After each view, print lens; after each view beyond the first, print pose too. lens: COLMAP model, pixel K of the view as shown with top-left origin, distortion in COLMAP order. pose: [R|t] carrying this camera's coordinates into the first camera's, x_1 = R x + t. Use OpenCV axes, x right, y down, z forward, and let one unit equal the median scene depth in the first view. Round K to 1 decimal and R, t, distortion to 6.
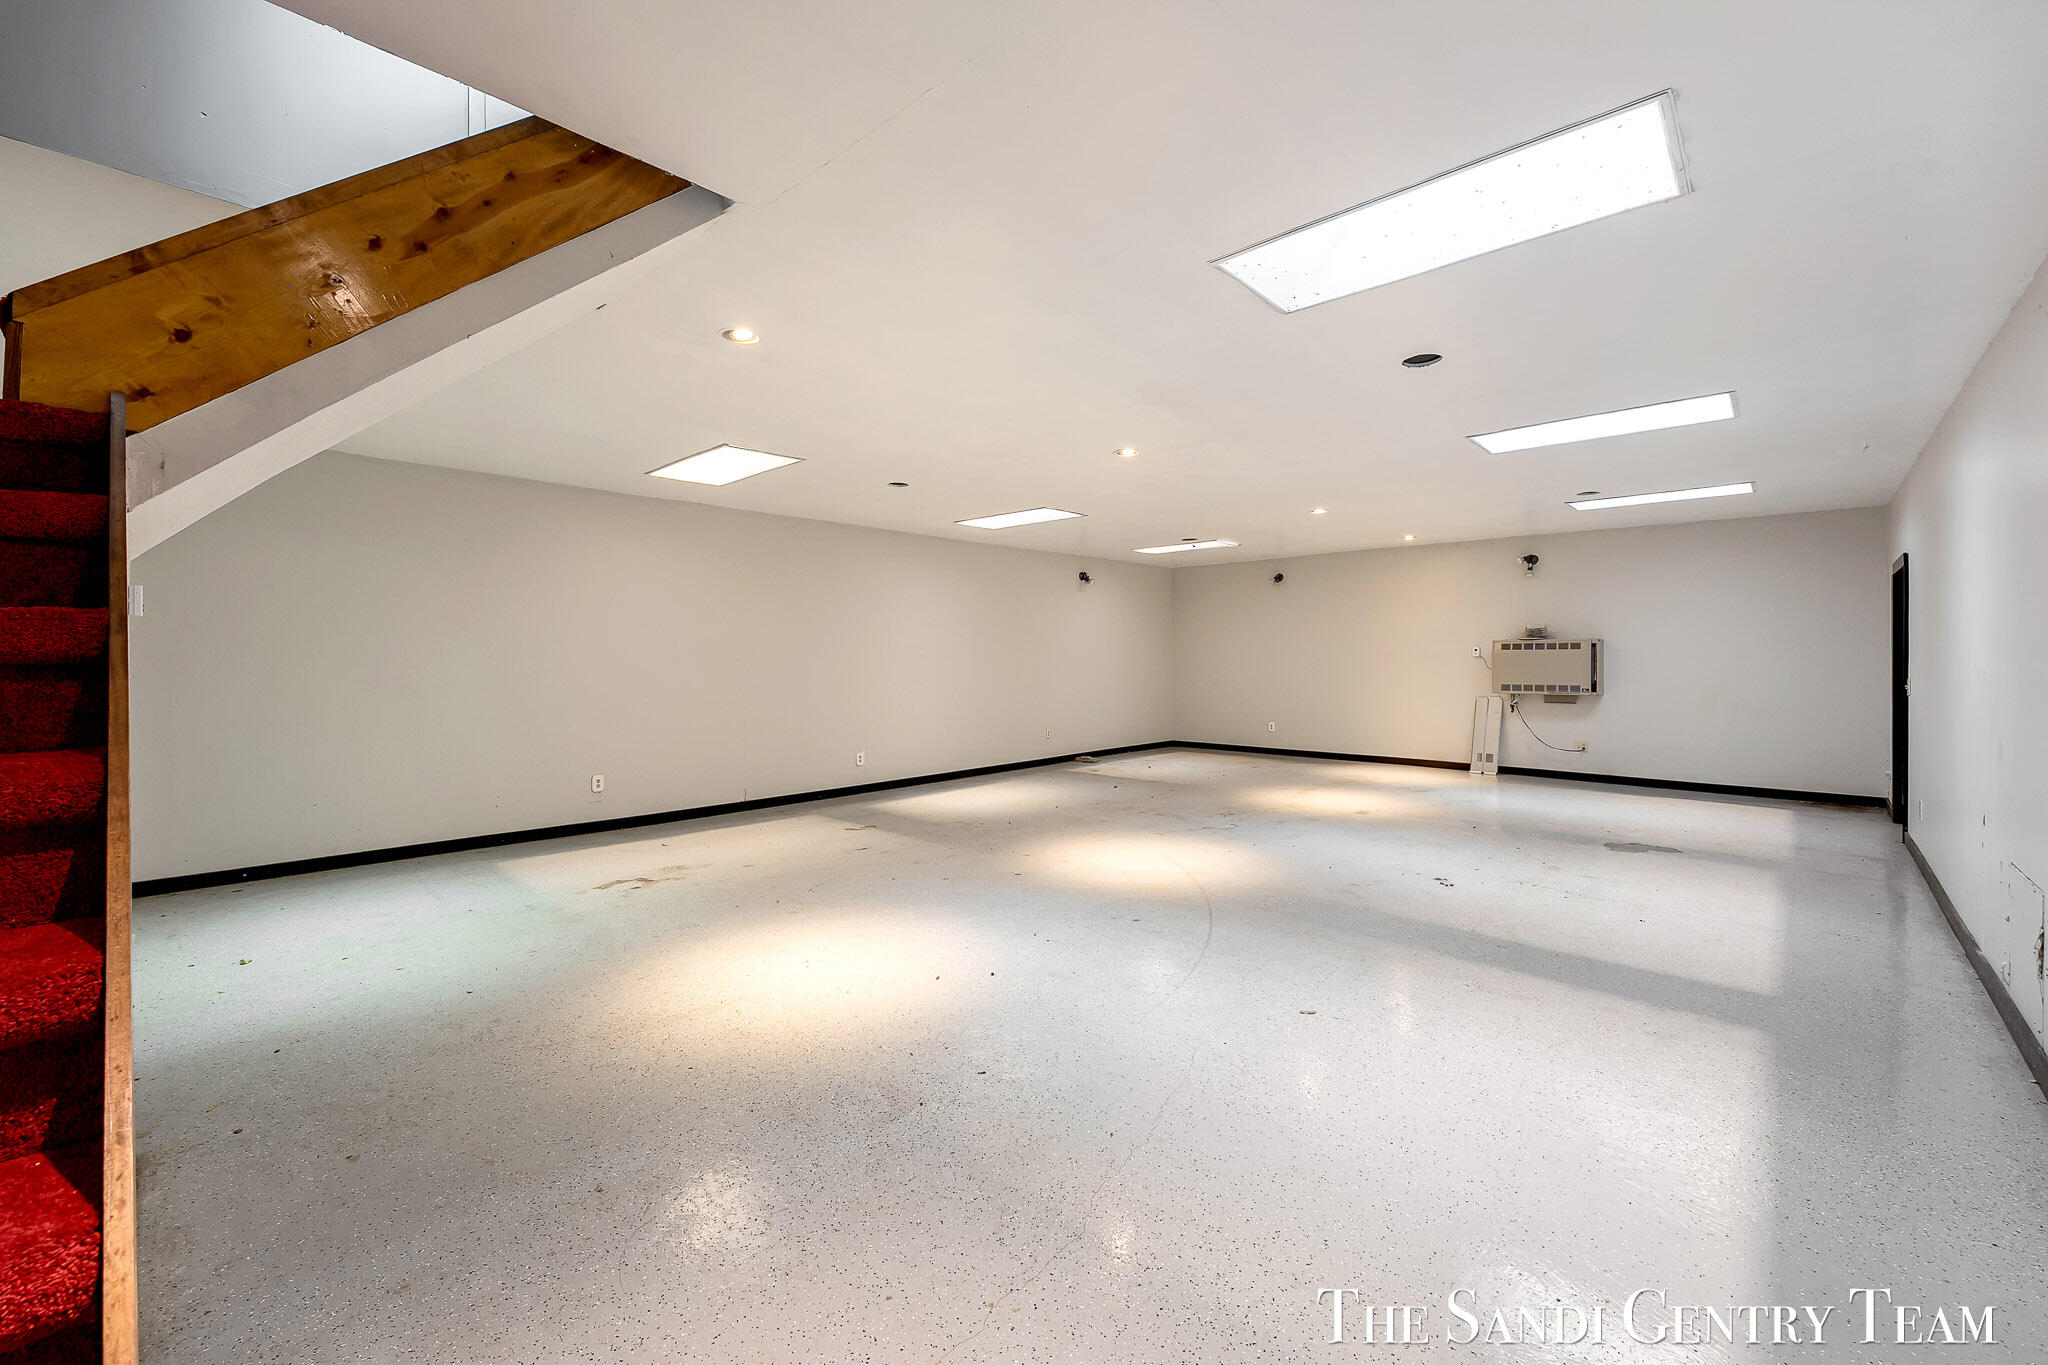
lens RADIAL K [[829.0, 0, 1017.0], [0, 829.0, 665.2], [0, 0, 1]] dist [-0.002595, -0.000055]
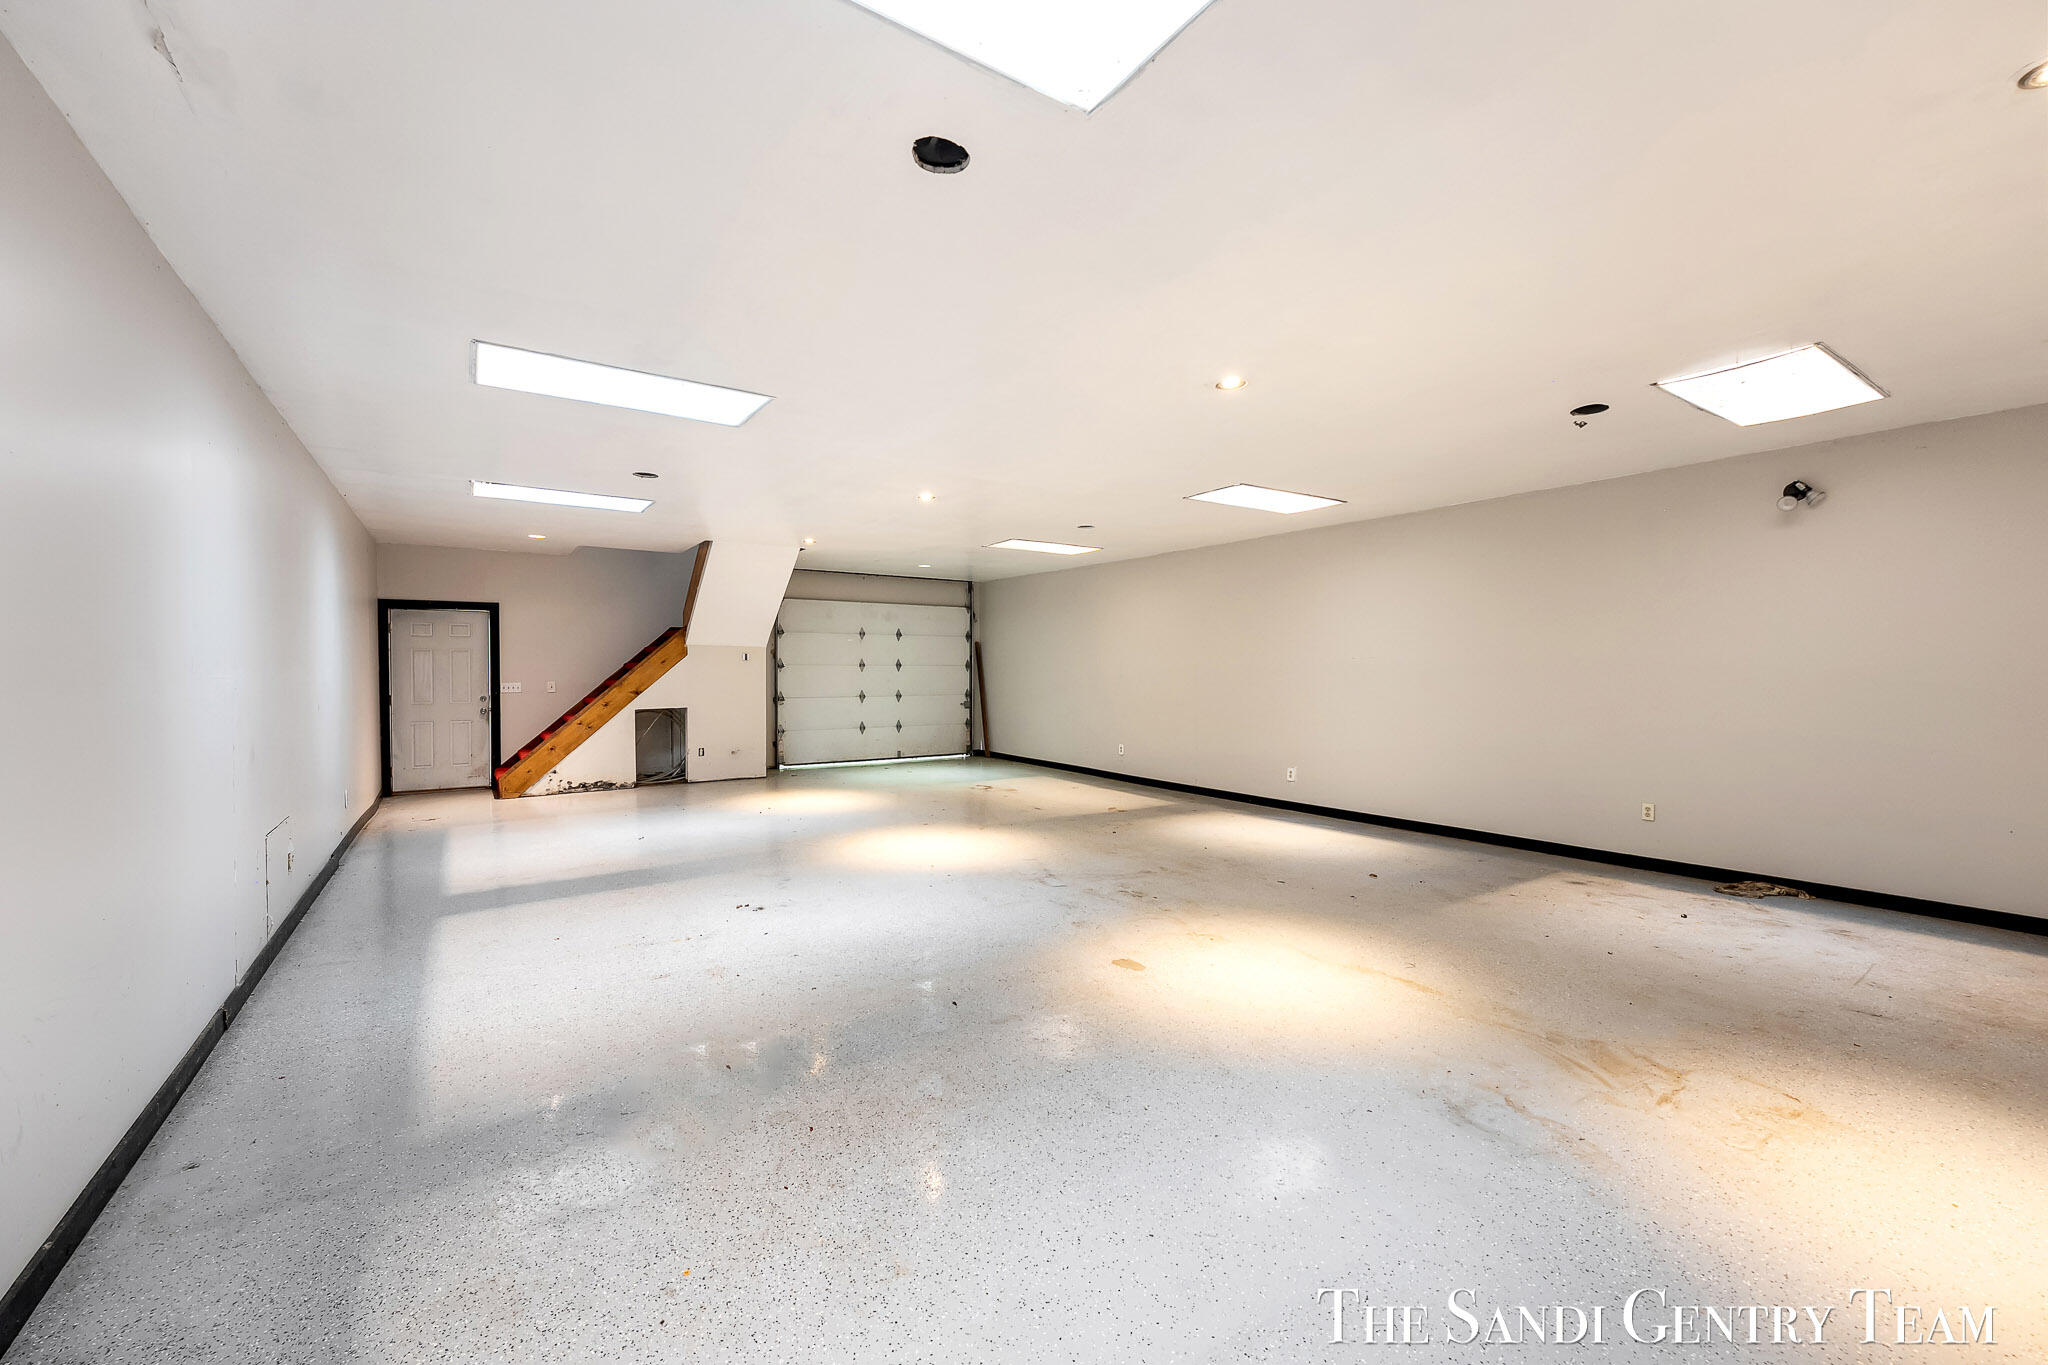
lens RADIAL K [[829.0, 0, 1018.8], [0, 829.0, 682.3], [0, 0, 1]] dist [-0.002595, -0.000055]
pose [[-0.229876, 0.018180, -0.973050, 1.669993], [-0.008550, 0.999749, 0.020698, -0.022324], [0.973182, 0.013077, -0.229663, 1.854433]]
